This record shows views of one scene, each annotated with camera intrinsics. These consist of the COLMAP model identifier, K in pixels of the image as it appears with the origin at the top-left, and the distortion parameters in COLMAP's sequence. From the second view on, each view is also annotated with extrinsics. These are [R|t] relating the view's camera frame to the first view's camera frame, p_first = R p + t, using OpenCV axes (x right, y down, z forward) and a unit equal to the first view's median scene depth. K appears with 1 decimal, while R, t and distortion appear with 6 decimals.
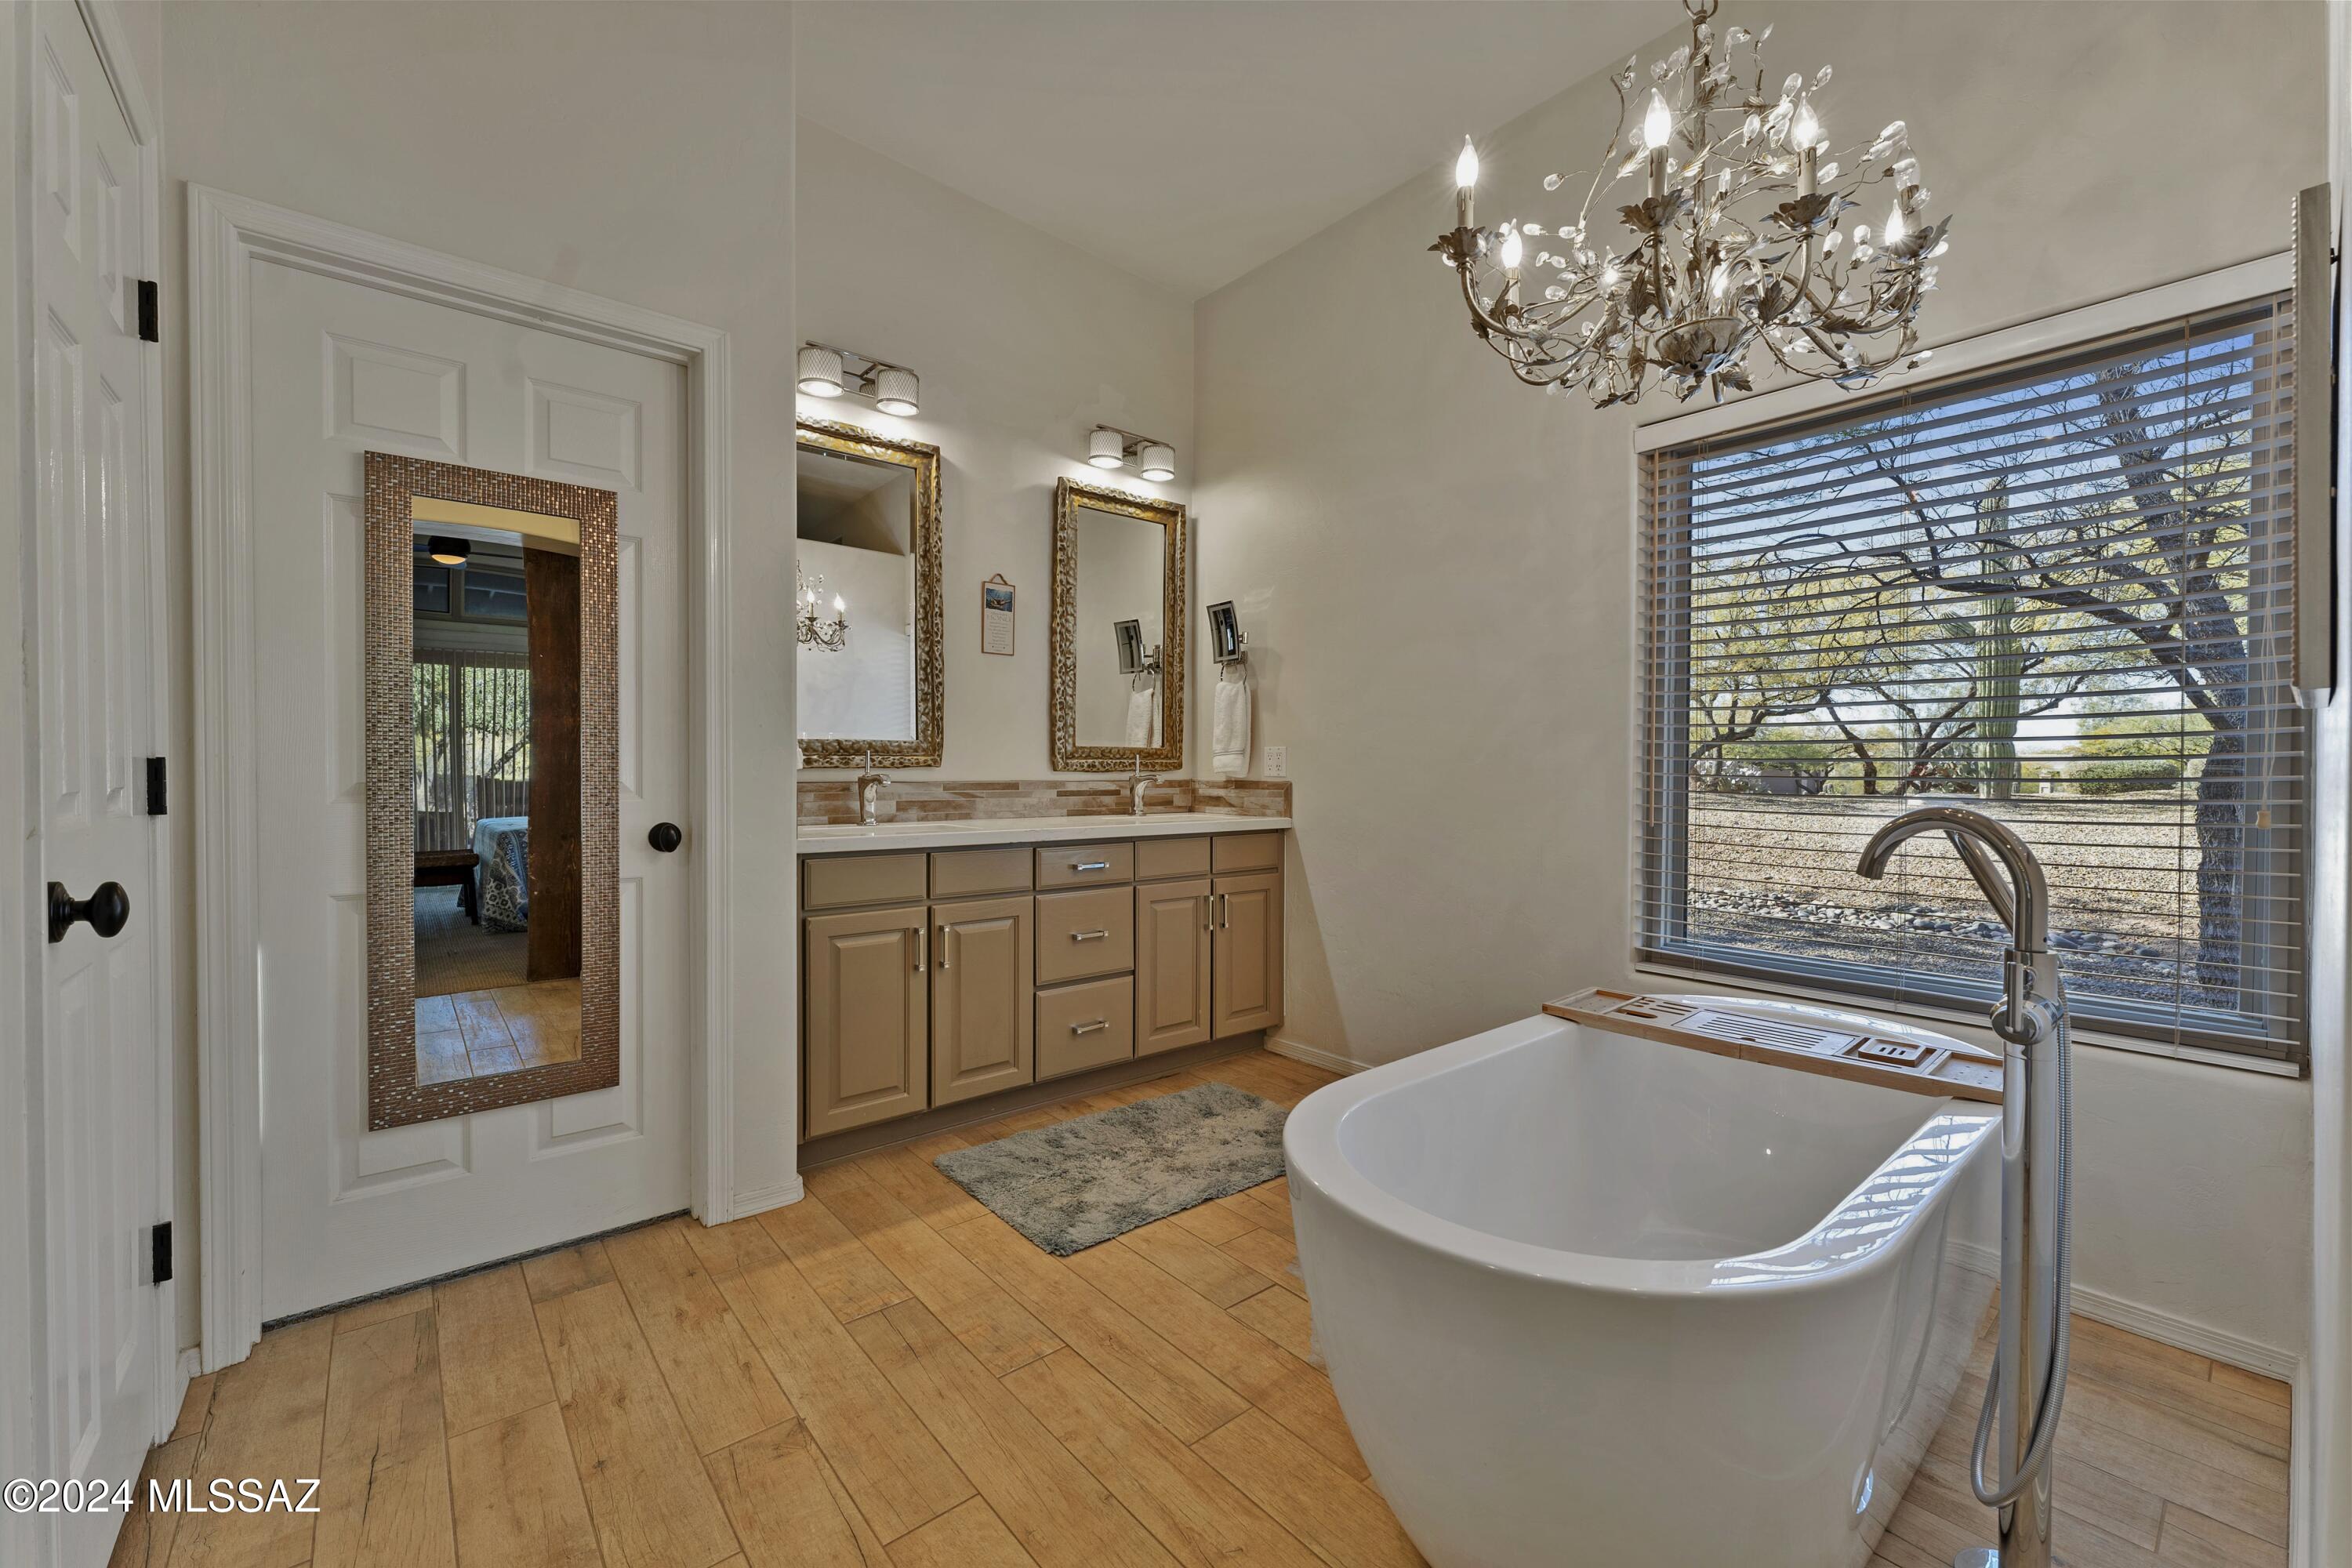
lens RADIAL K [[947.0, 0, 1174.0], [0, 947.0, 782.7], [0, 0, 1]] dist [0.002629, 0.000098]
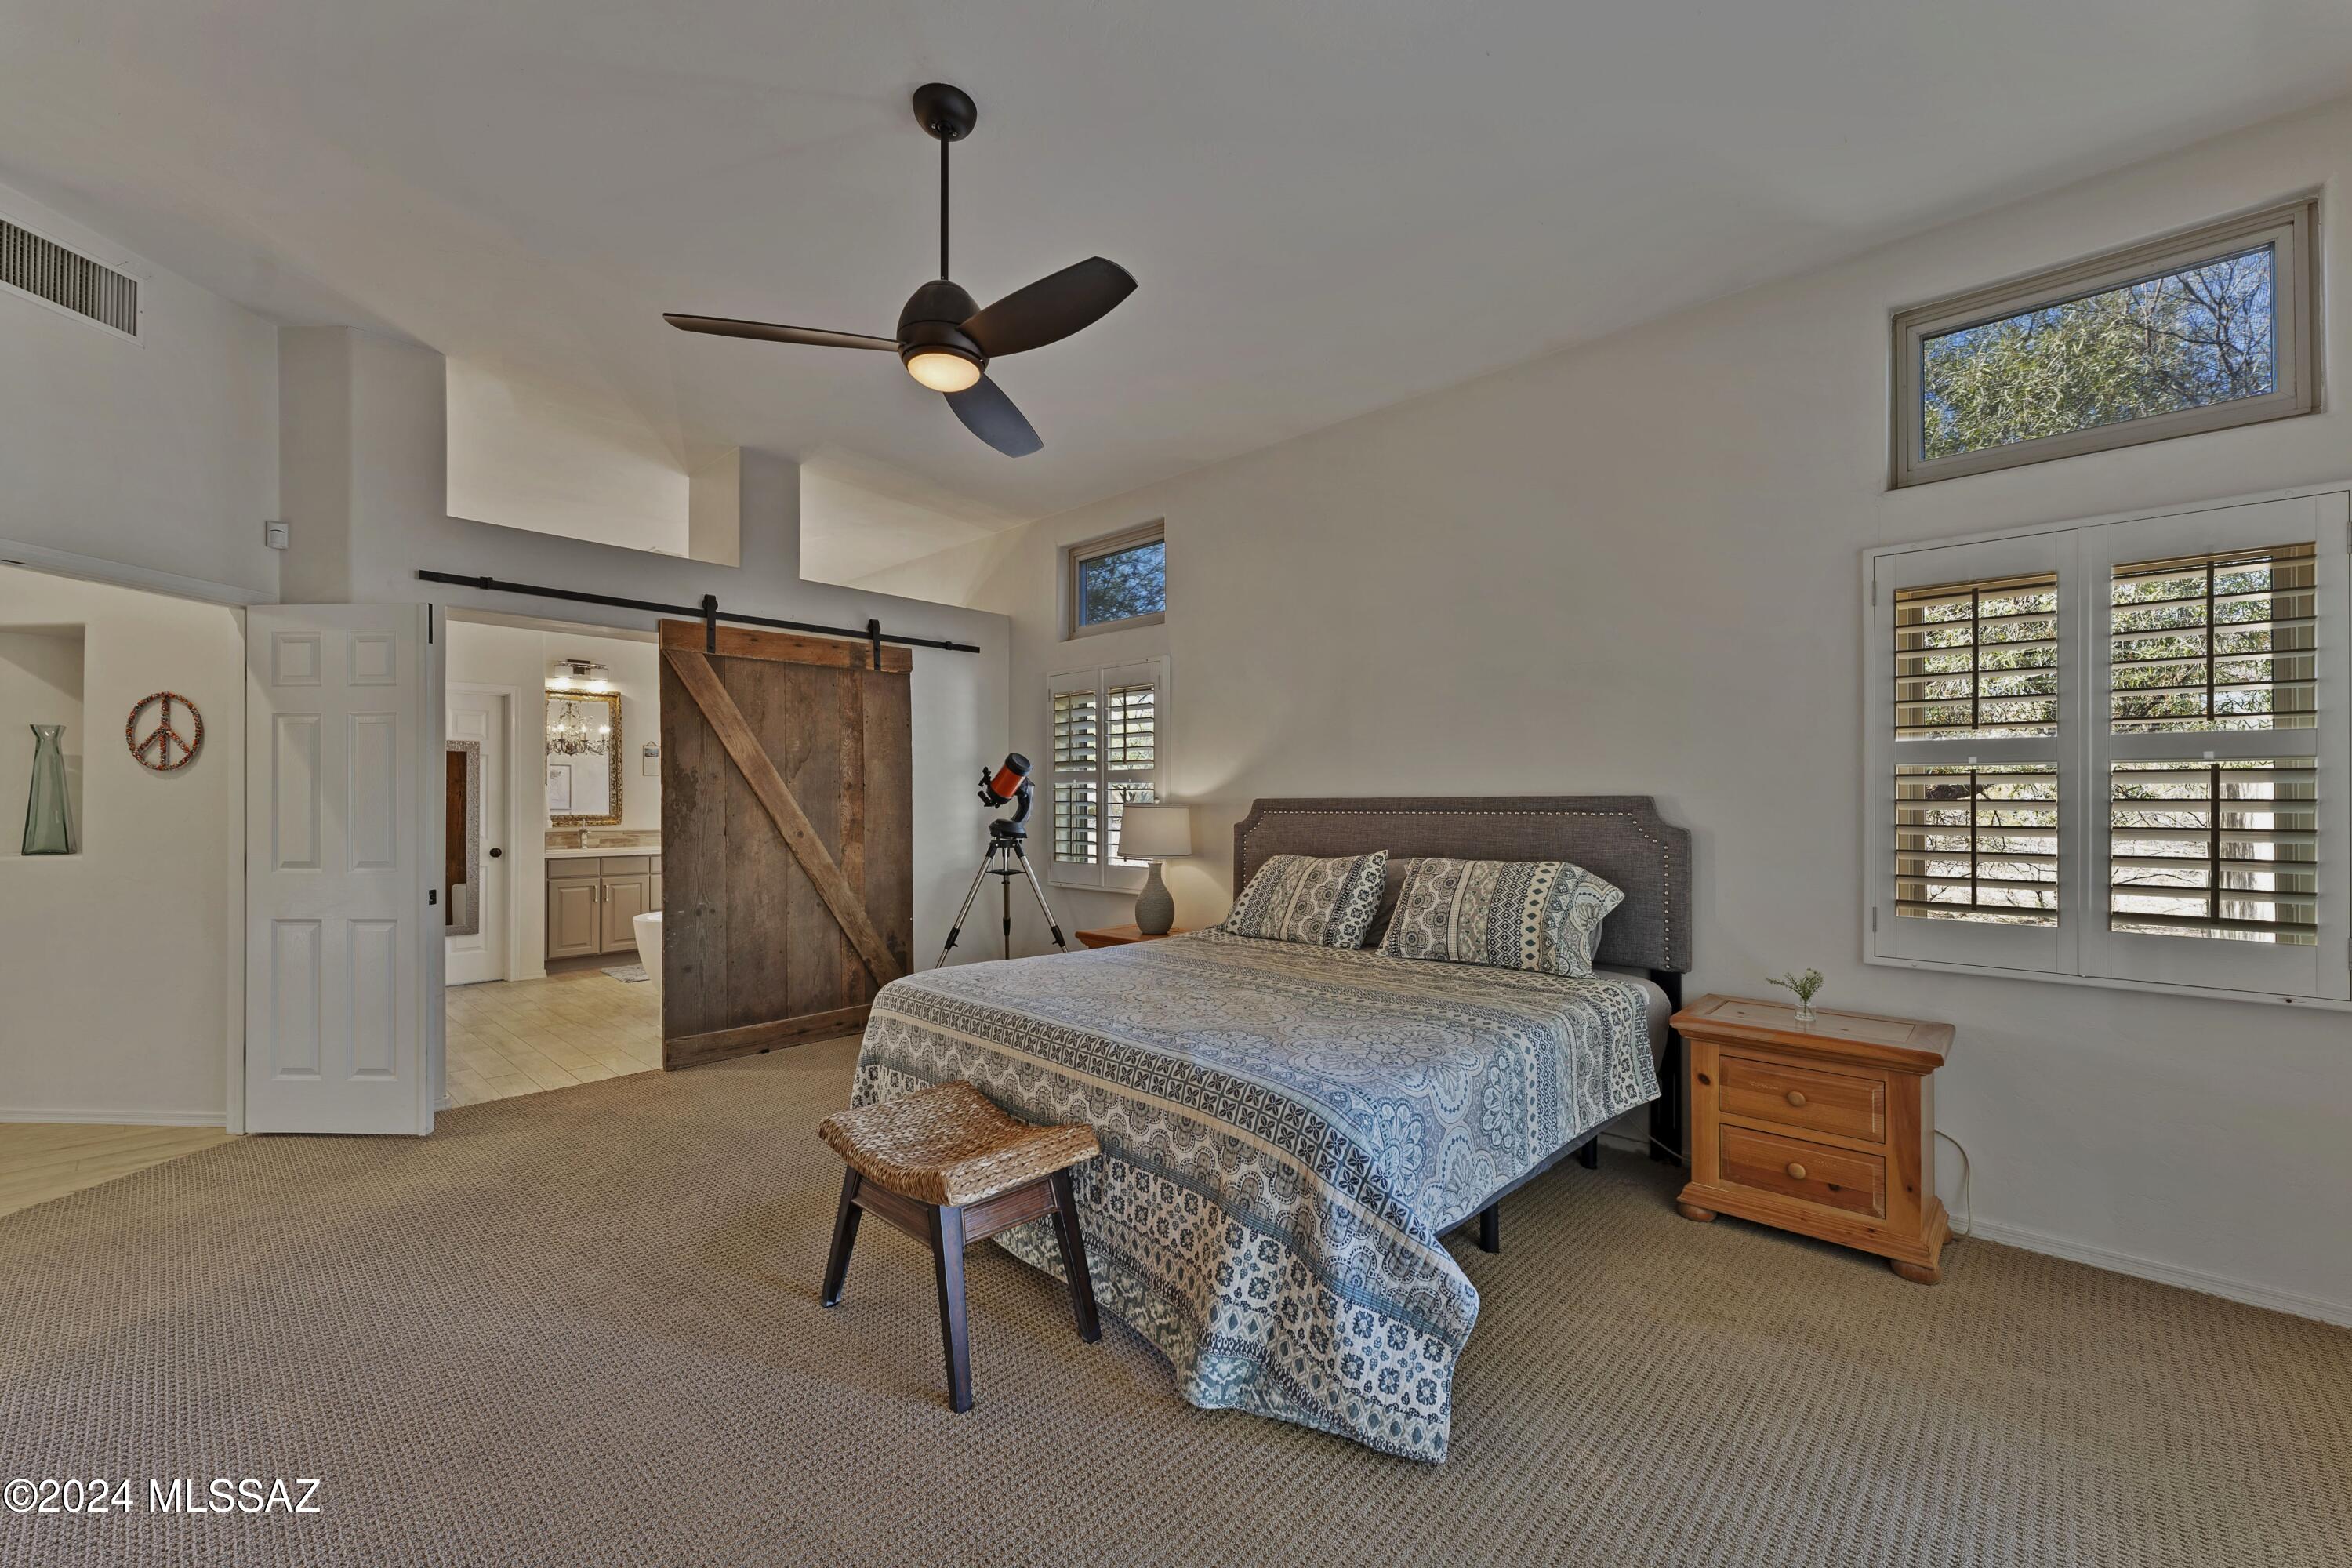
lens RADIAL K [[947.0, 0, 1179.4], [0, 947.0, 790.0], [0, 0, 1]] dist [0.002629, 0.000098]
pose [[0.992267, -0.002936, 0.124087, 1.125522], [0.005703, 0.999743, -0.021945, -0.056779], [-0.123990, 0.022483, 0.992029, -2.045160]]
